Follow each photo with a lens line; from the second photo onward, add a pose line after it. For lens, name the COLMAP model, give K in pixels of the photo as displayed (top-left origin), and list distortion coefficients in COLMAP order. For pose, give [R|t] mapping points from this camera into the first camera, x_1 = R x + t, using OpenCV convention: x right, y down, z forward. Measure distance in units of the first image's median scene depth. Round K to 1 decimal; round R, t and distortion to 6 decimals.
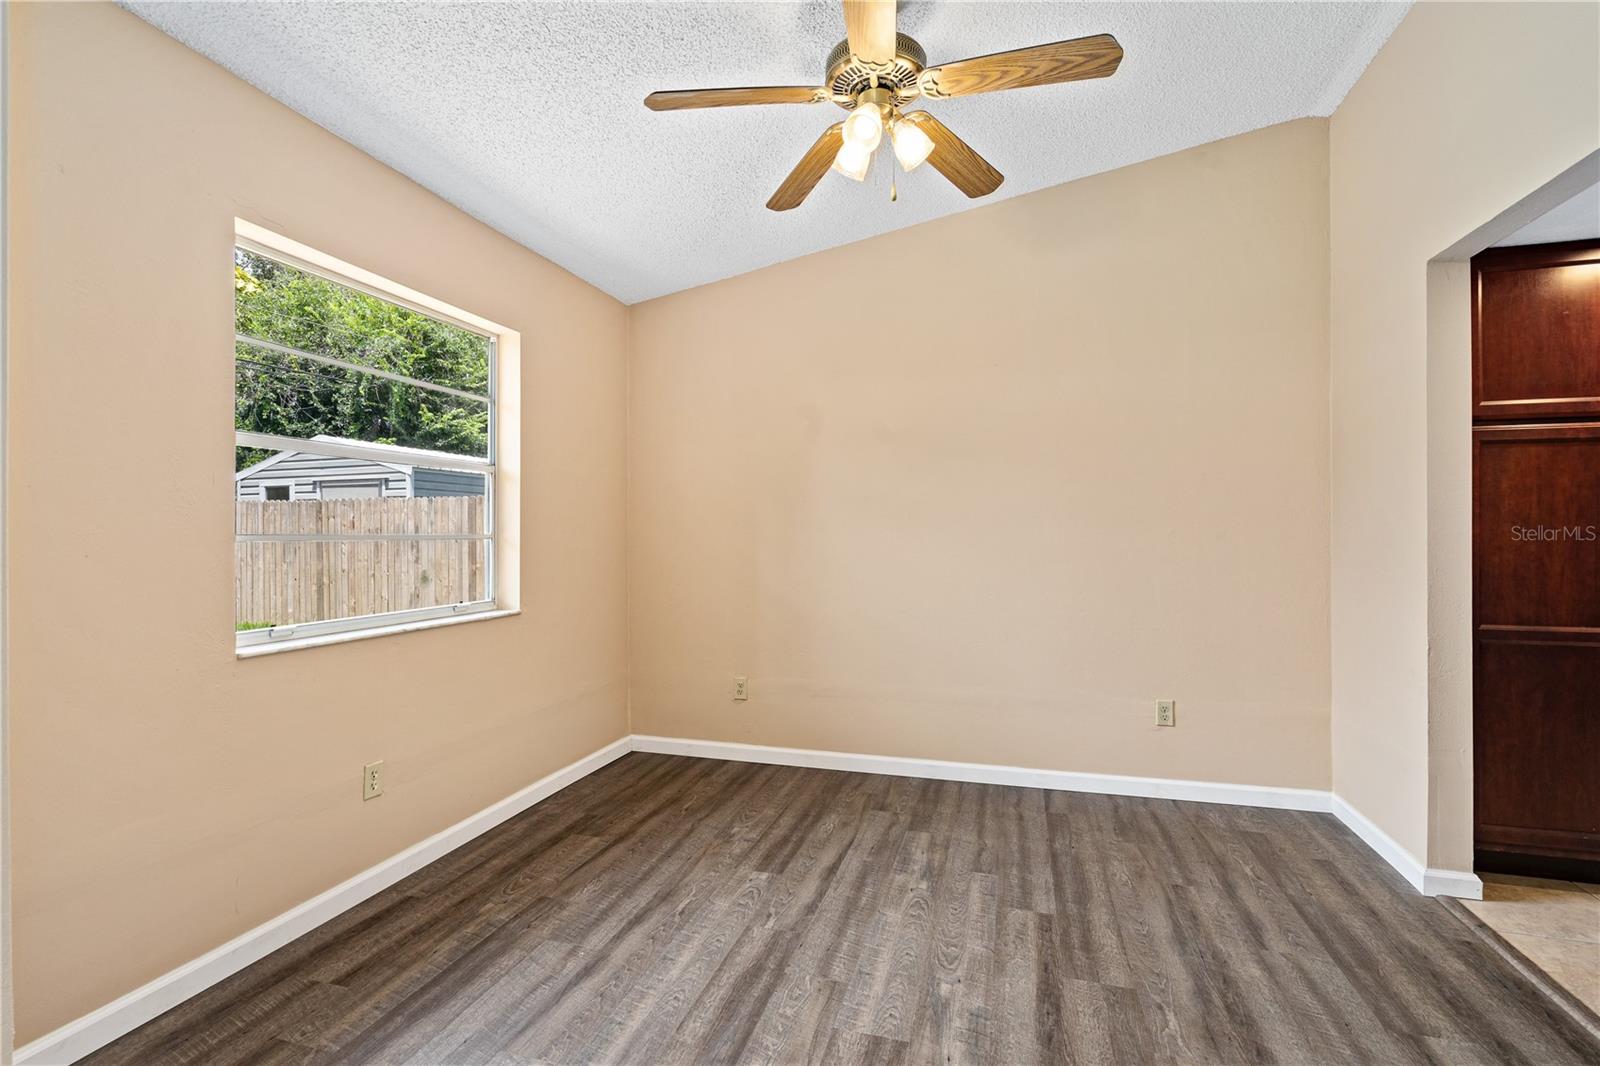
lens RADIAL K [[732.2, 0, 795.0], [0, 732.2, 537.5], [0, 0, 1]] dist [-0.003589, -0.000274]
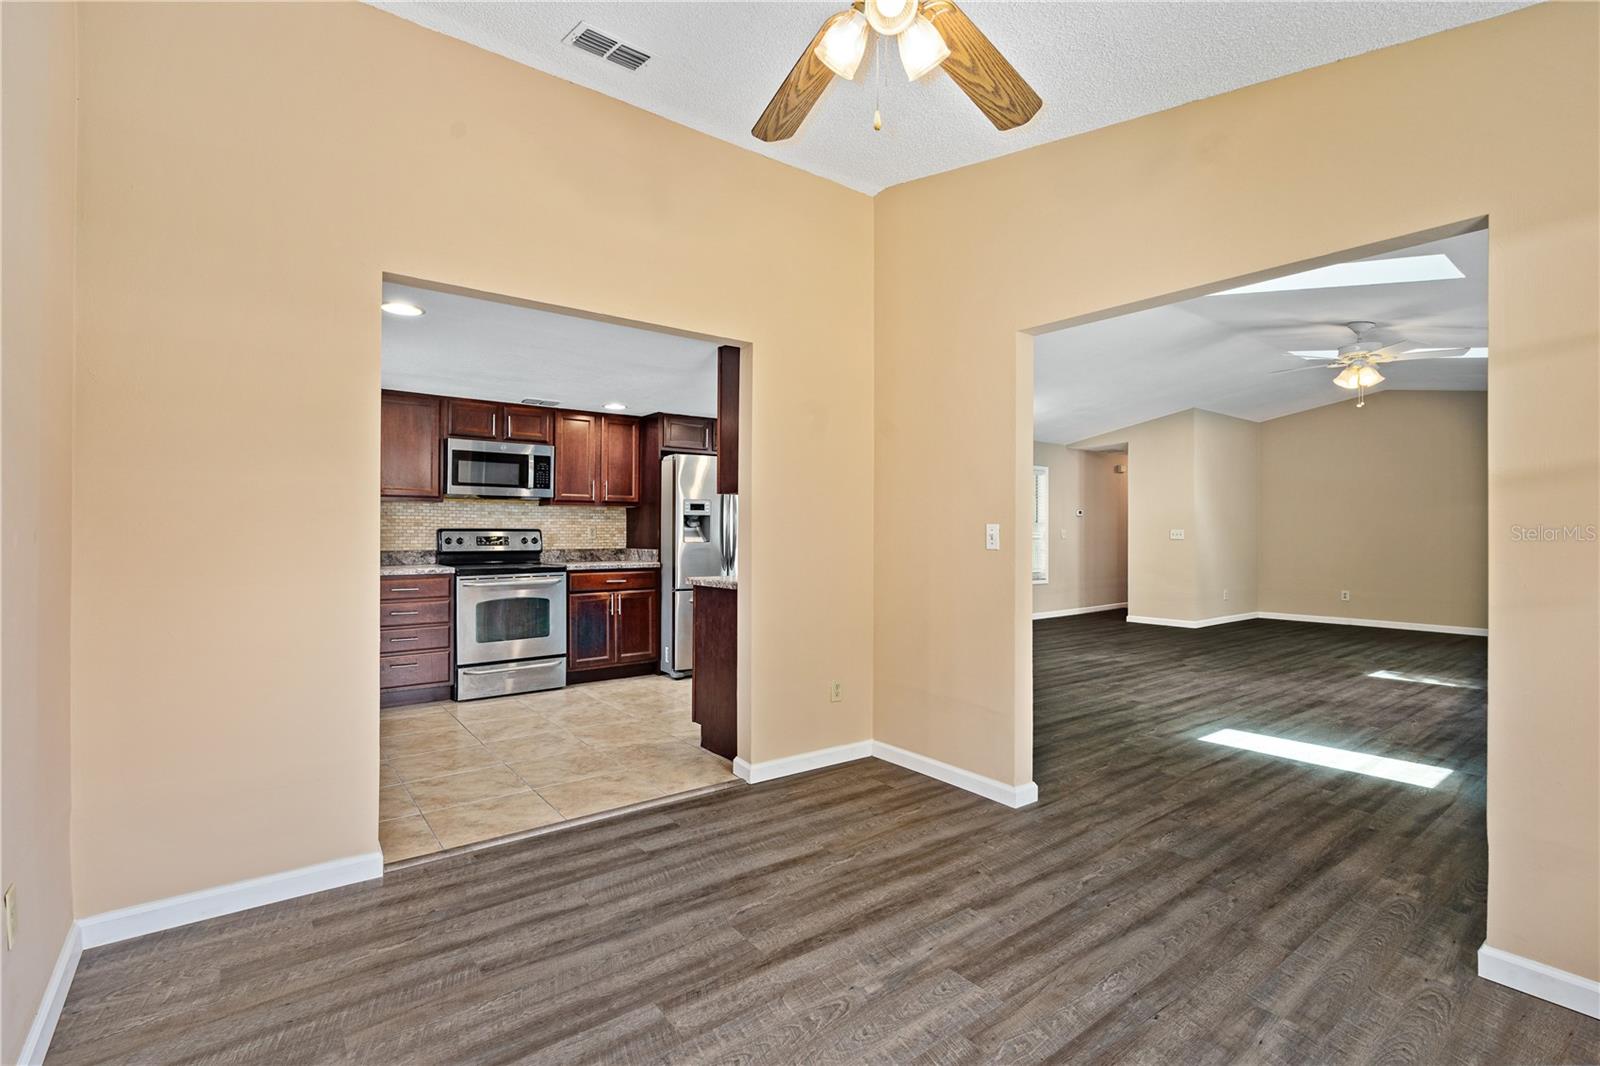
lens RADIAL K [[722.8, 0, 800.0], [0, 722.8, 533.0], [0, 0, 1]] dist [0.019612, -0.000352]
pose [[-0.808584, -0.010313, 0.588290, -0.258672], [-0.009271, 0.999946, 0.004786, -0.016592], [-0.588308, -0.001584, -0.808636, 1.608804]]
